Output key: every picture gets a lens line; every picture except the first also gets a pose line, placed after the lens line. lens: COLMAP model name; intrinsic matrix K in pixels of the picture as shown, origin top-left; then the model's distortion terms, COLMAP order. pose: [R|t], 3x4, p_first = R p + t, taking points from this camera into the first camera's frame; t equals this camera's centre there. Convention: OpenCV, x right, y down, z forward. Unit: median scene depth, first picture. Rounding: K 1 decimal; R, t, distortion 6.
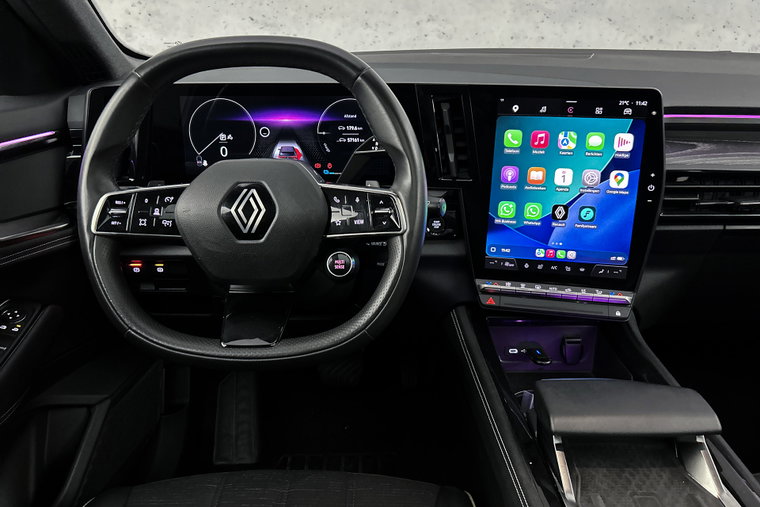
lens RADIAL K [[546.0, 0, 377.0], [0, 546.0, 243.7], [0, 0, 1]] dist [0.033509, -0.029434]
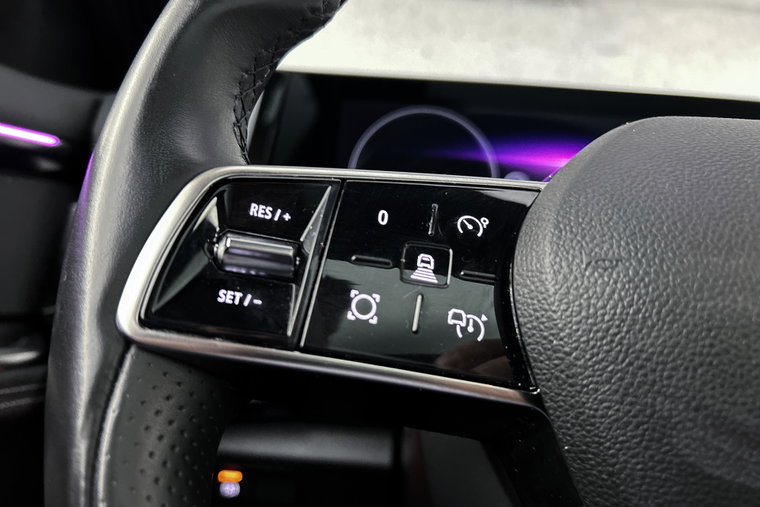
lens RADIAL K [[541.1, 0, 380.0], [0, 541.1, 253.5], [0, 0, 1]] dist [0.082199, -0.098029]
pose [[0.996874, 0.078875, -0.004562, -0.320045], [-0.076181, 0.944299, -0.320150, 0.005656], [-0.020944, 0.319497, 0.947356, 0.605382]]
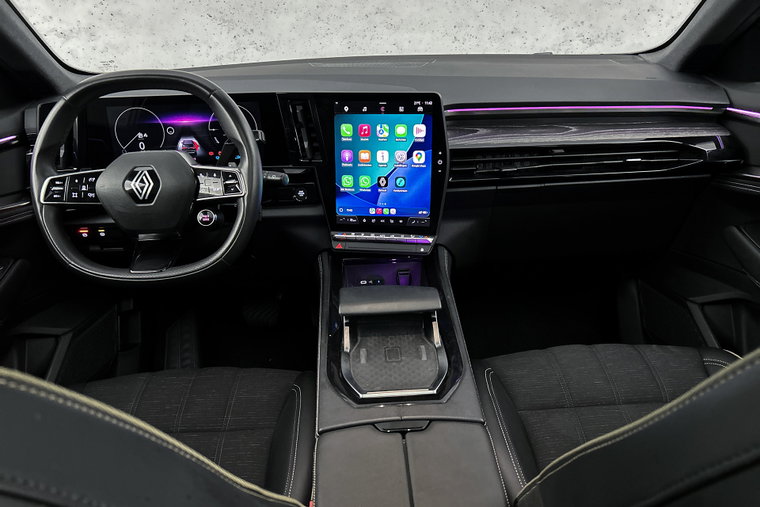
lens RADIAL K [[541.1, 0, 380.0], [0, 541.1, 253.5], [0, 0, 1]] dist [0.082199, -0.098029]
pose [[0.998939, -0.040263, 0.022355, 0.288160], [0.039246, 0.998252, 0.044179, 0.067335], [-0.024095, -0.043255, 0.998773, -0.420213]]
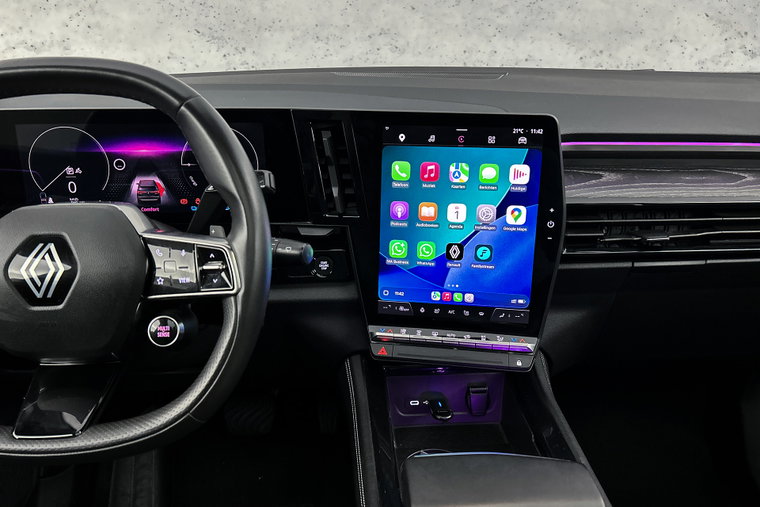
lens RADIAL K [[541.1, 0, 380.0], [0, 541.1, 253.5], [0, 0, 1]] dist [0.082199, -0.098029]
pose [[0.998367, -0.018894, 0.053904, 0.162249], [0.019095, 0.999813, -0.003212, -0.053628], [-0.053833, 0.004236, 0.998541, 0.112525]]
